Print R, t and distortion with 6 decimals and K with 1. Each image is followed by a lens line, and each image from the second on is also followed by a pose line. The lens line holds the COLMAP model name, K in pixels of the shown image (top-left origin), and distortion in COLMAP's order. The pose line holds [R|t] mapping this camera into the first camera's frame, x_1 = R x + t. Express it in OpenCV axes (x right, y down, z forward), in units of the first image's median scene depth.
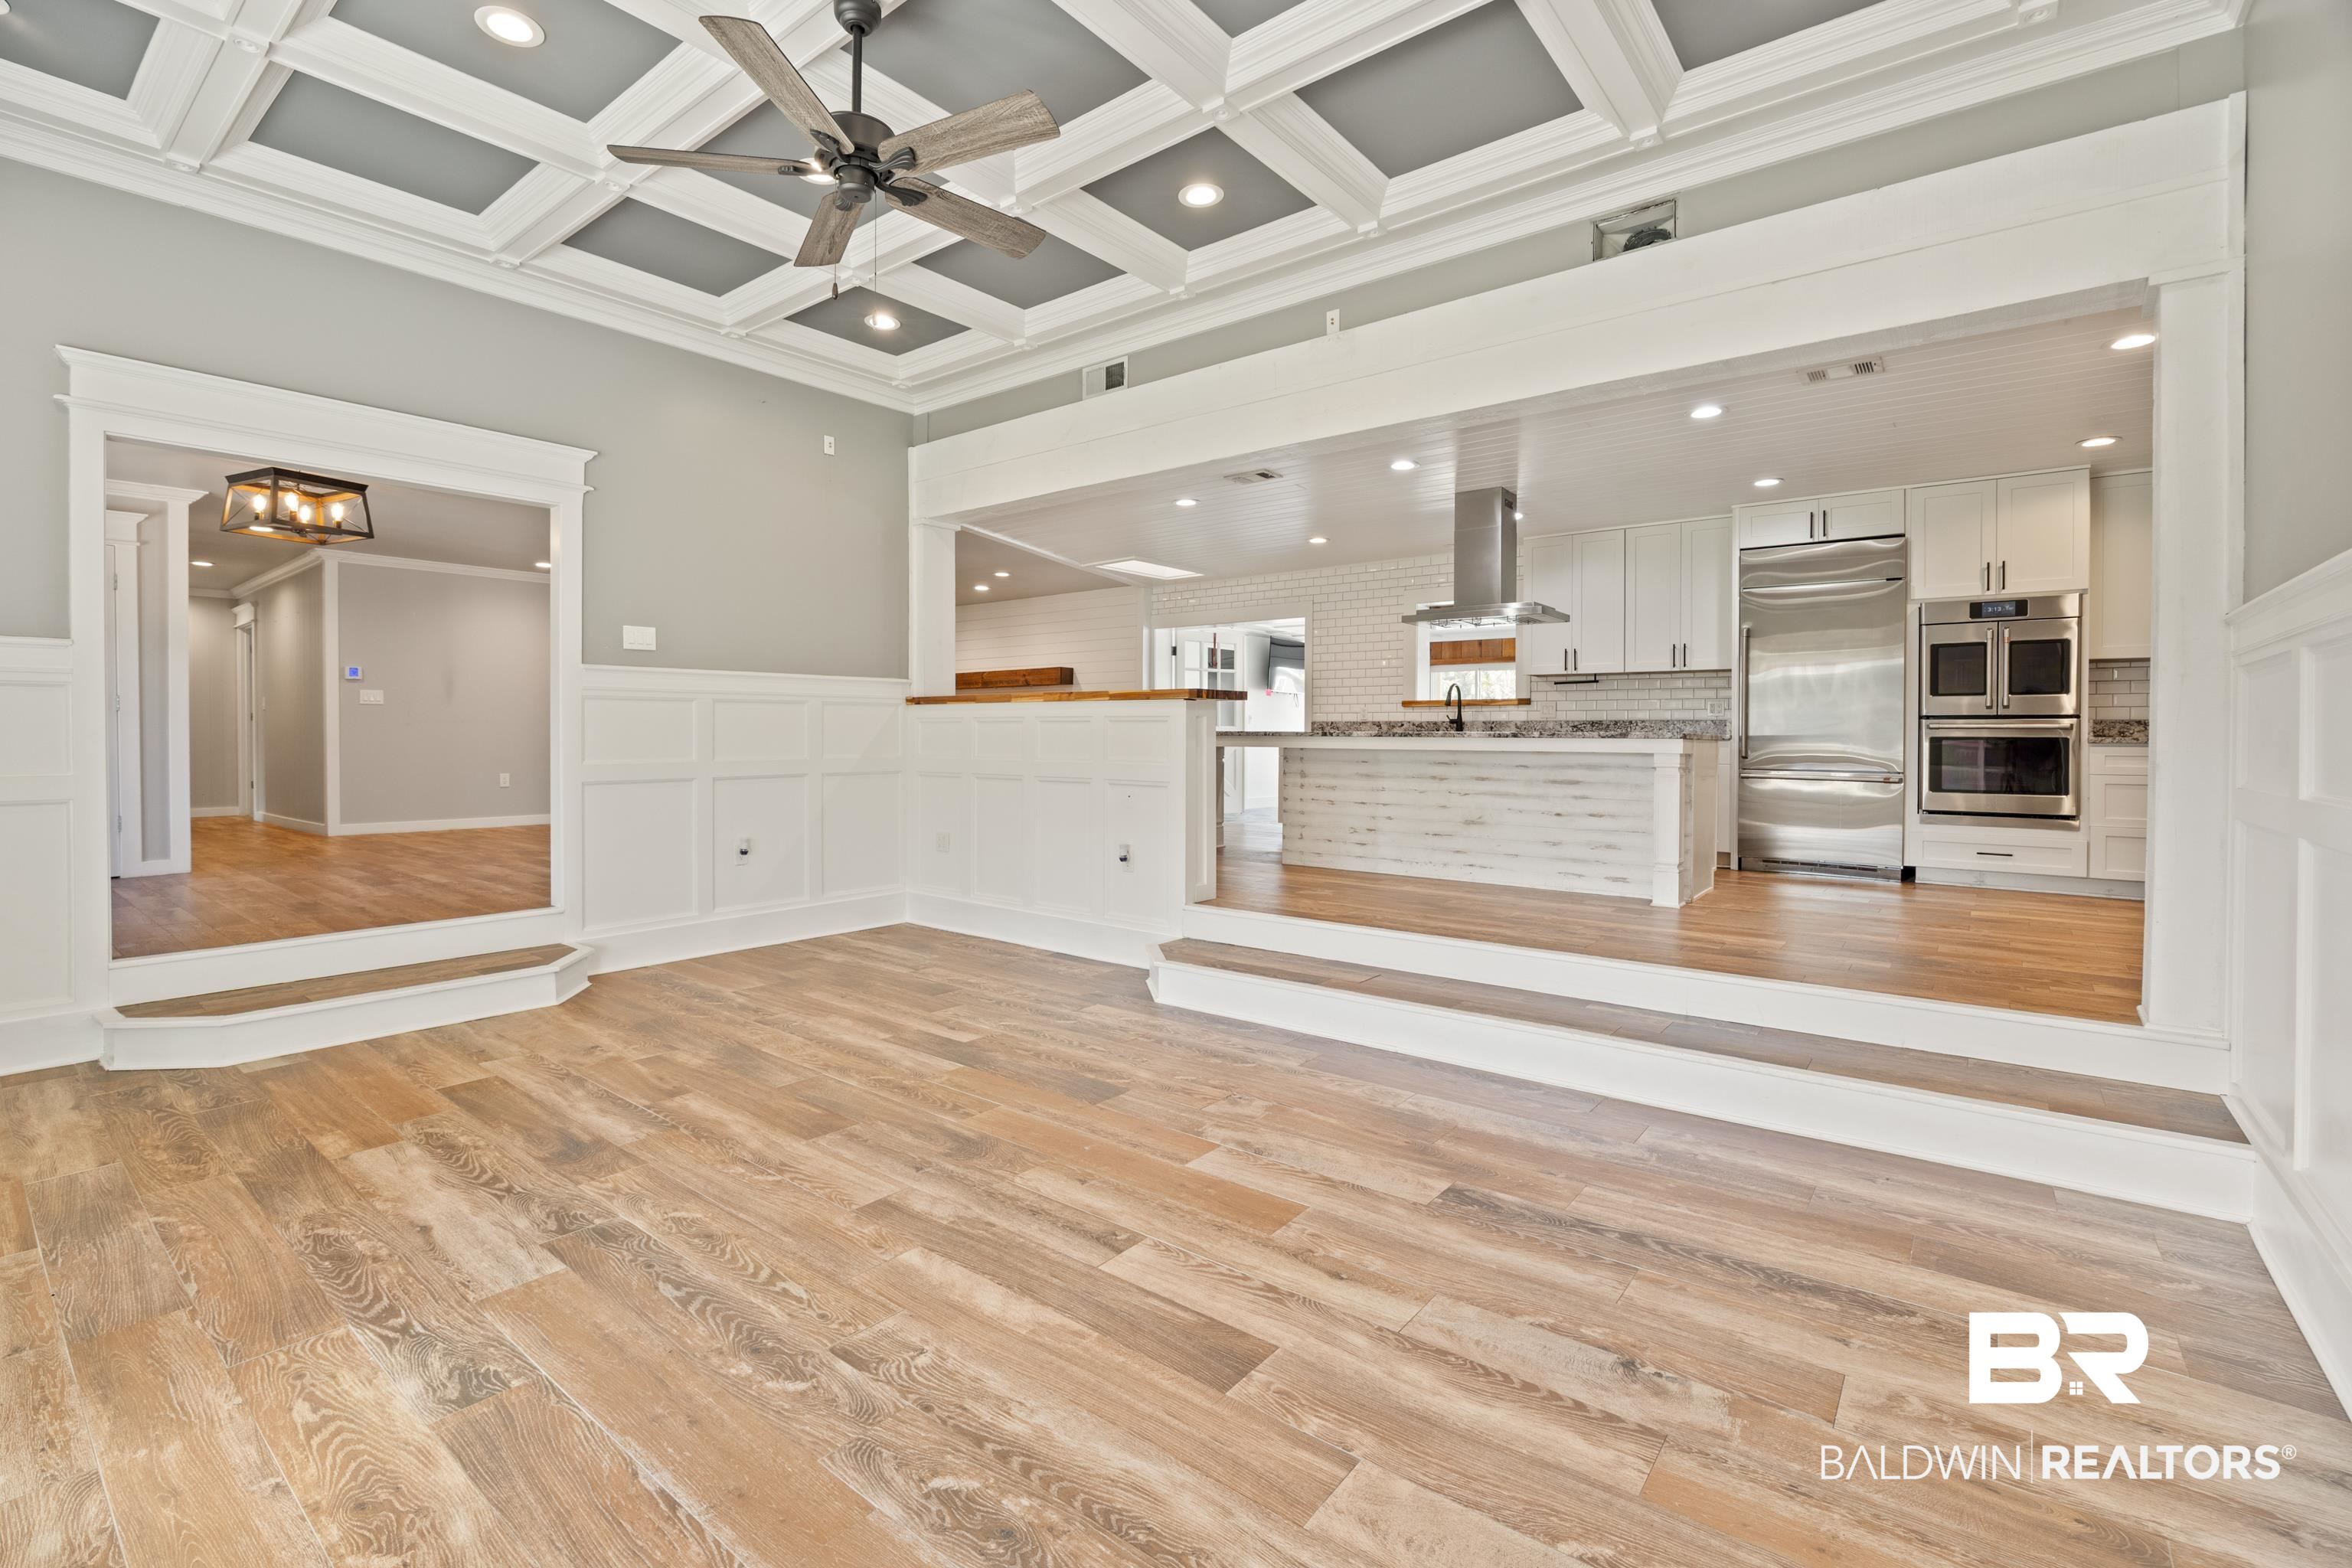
lens RADIAL K [[1039.1, 0, 1177.6], [0, 1039.1, 743.7], [0, 0, 1]] dist [-0.026570, 0.004084]
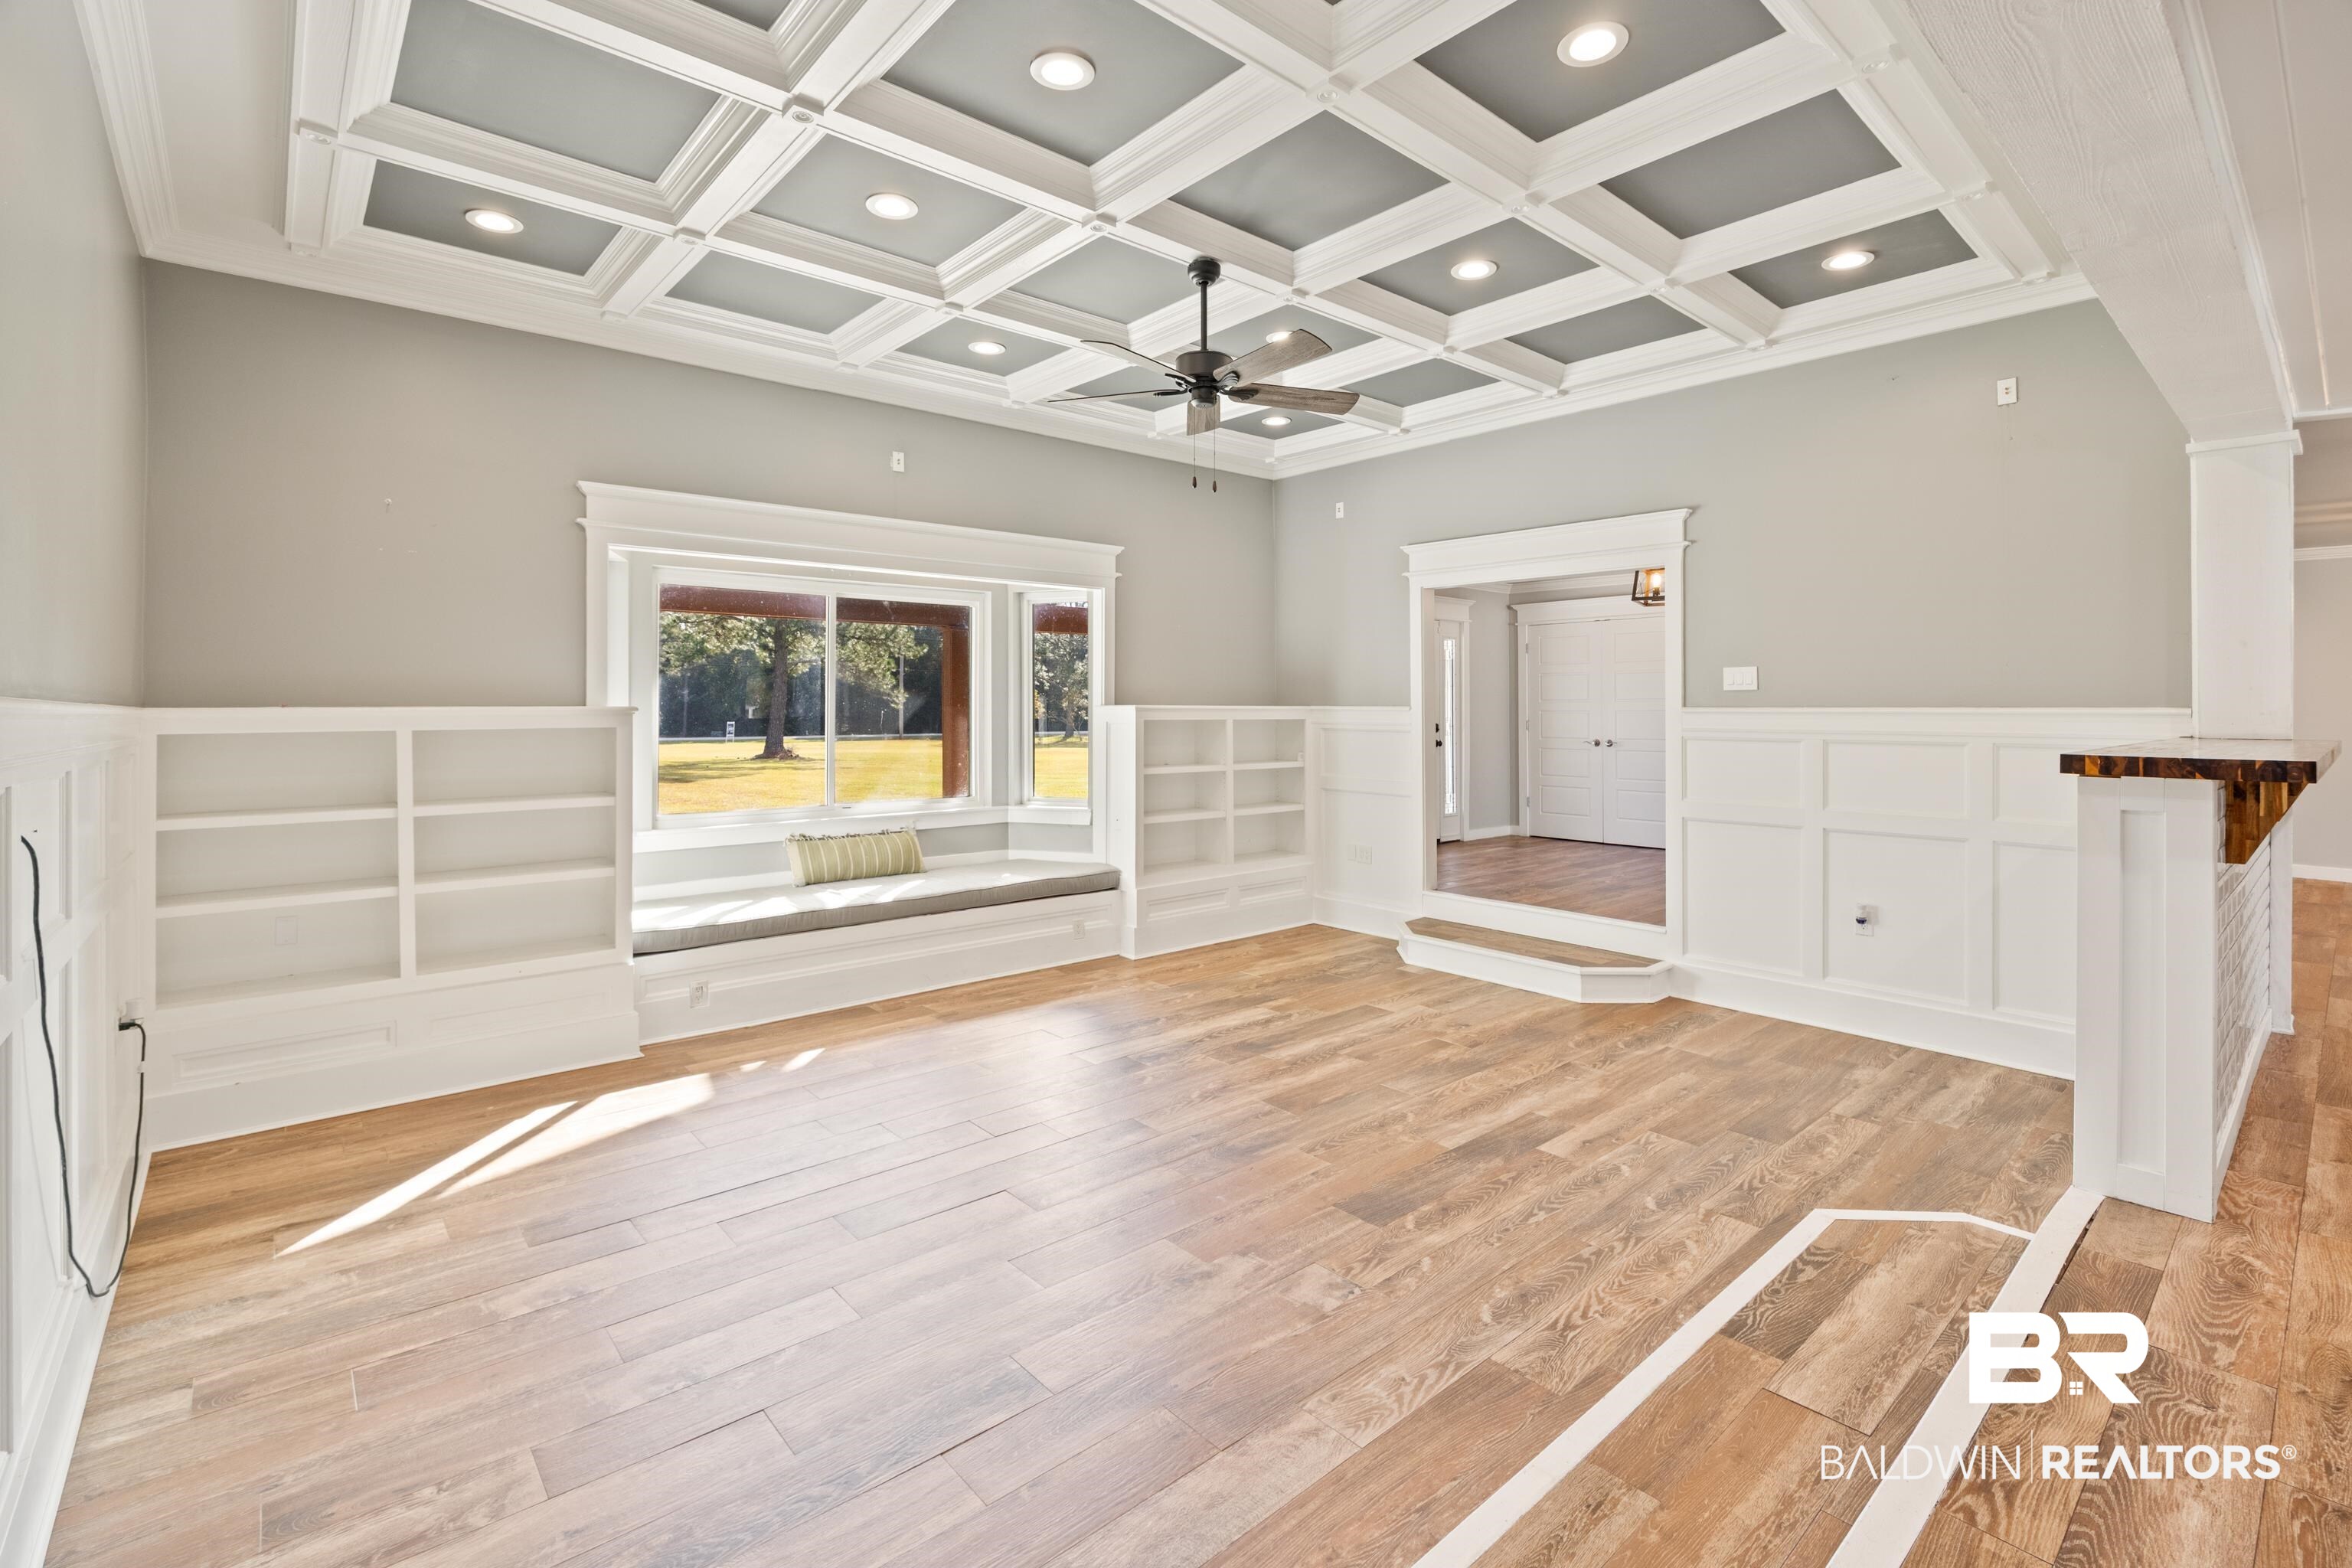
lens RADIAL K [[1055.0, 0, 1181.3], [0, 1055.0, 712.0], [0, 0, 1]] dist [-0.024551, 0.000203]
pose [[-0.187480, 0.001889, -0.982267, 0.959492], [-0.012245, 0.999916, 0.004260, -0.115587], [0.982192, 0.012826, -0.187442, 1.118084]]
